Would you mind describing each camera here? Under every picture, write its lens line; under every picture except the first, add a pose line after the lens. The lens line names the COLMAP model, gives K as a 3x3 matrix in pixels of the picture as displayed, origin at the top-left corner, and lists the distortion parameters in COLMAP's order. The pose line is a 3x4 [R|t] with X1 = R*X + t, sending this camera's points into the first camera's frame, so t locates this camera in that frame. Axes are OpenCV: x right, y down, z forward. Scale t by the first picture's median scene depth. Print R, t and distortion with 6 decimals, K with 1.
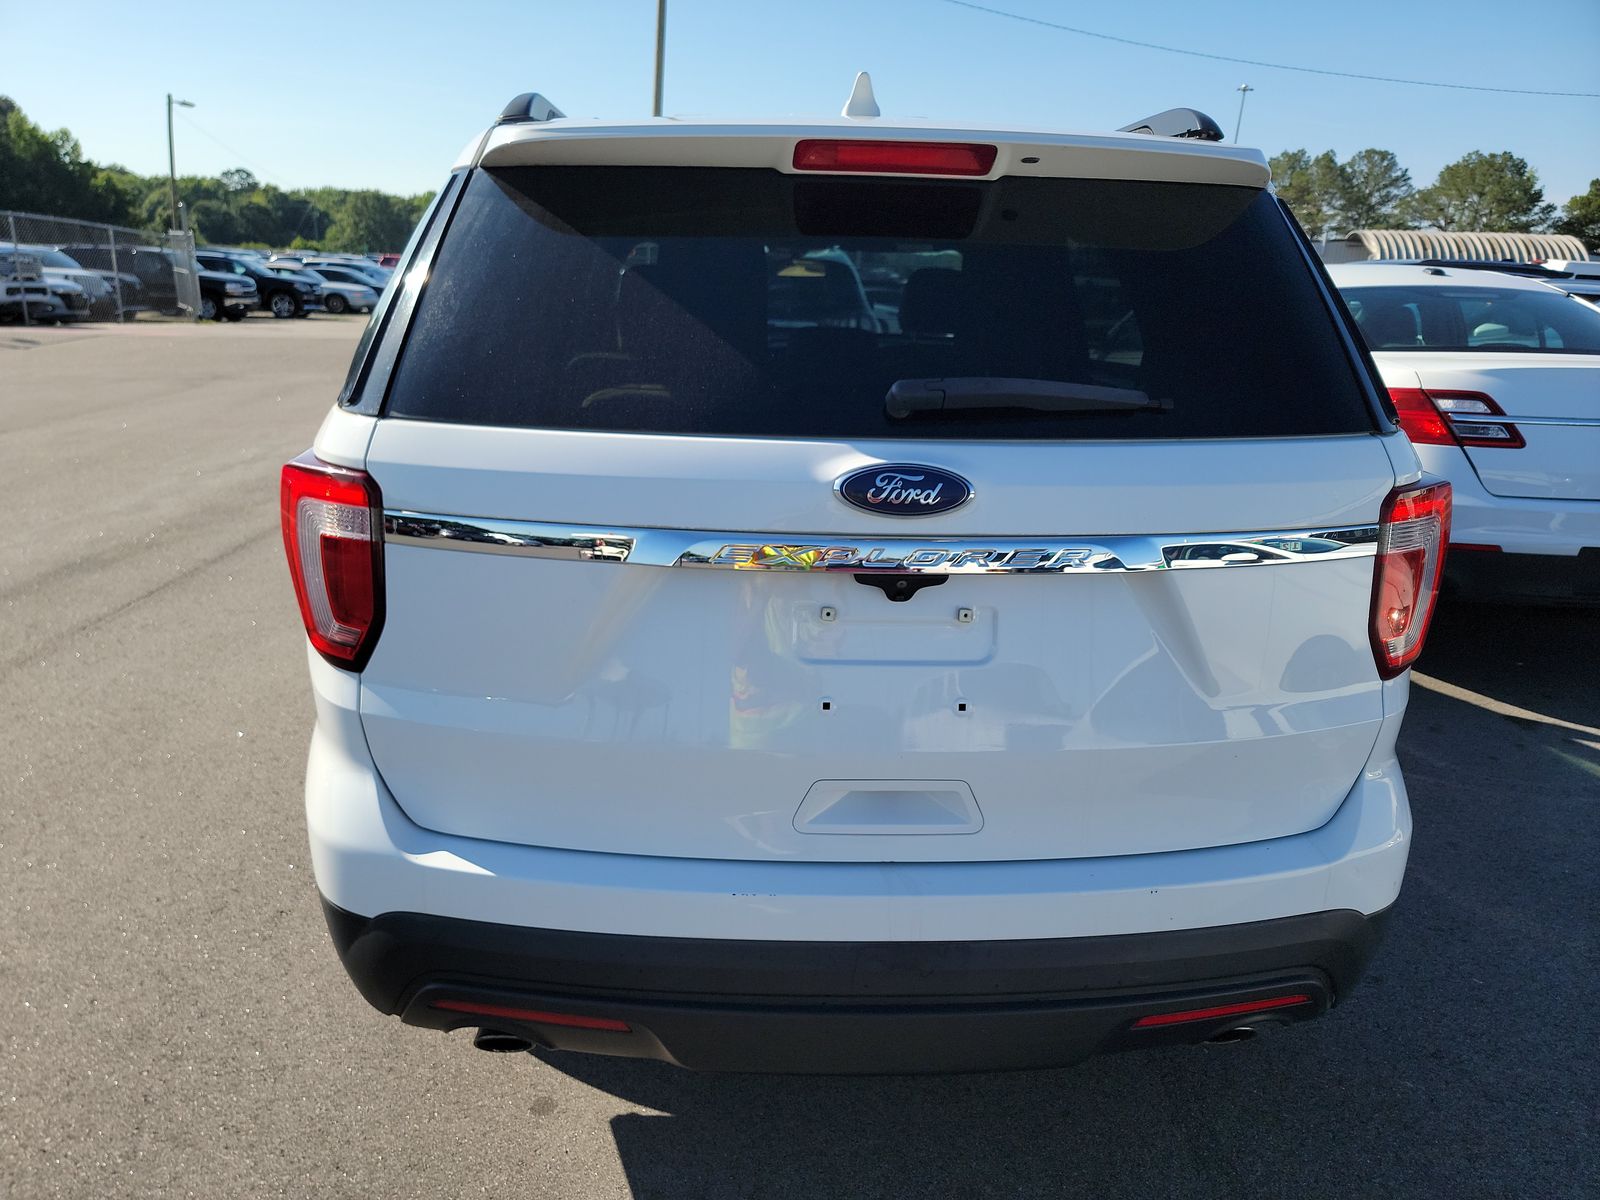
lens RADIAL K [[981.1, 0, 809.1], [0, 981.1, 593.5], [0, 0, 1]] dist [0.045418, -0.026776]
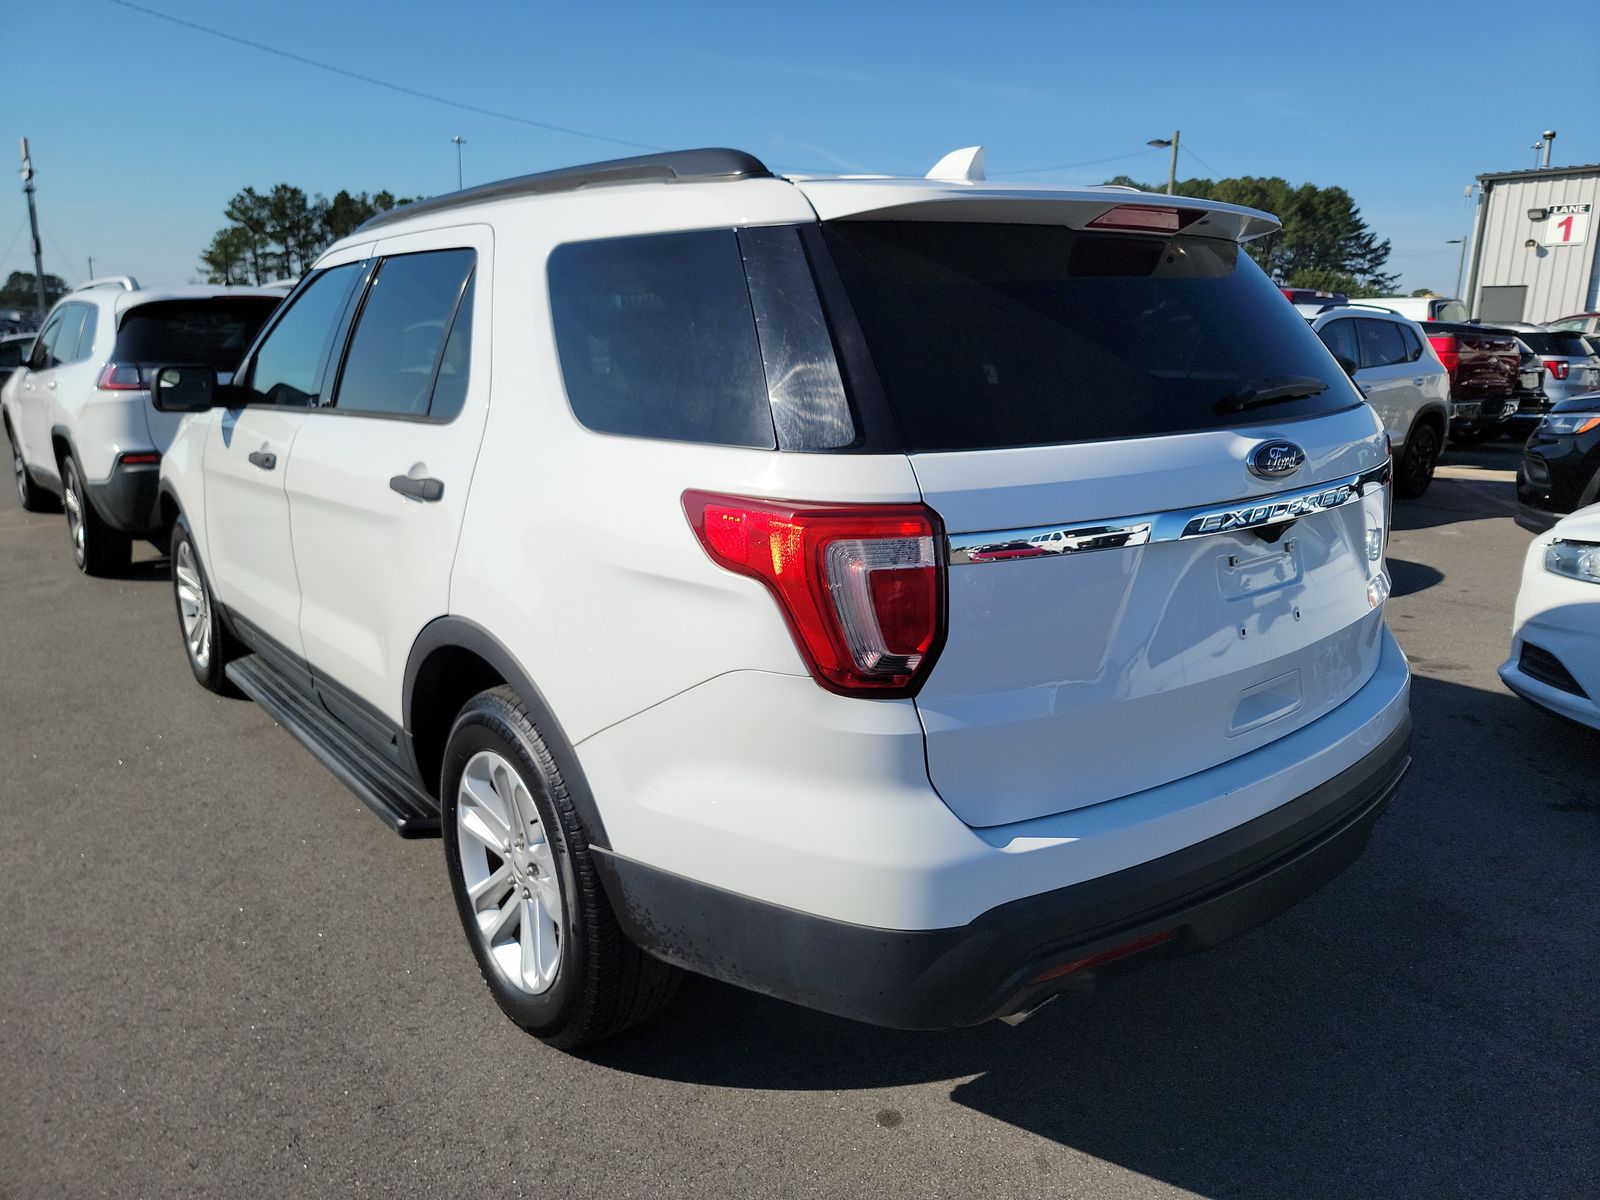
lens RADIAL K [[981.1, 0, 809.1], [0, 981.1, 593.5], [0, 0, 1]] dist [0.045418, -0.026776]
pose [[0.836884, -0.176602, 0.518109, -1.058868], [0.197767, 0.980140, 0.014642, -0.063997], [-0.510405, 0.090211, 0.855189, 0.158734]]
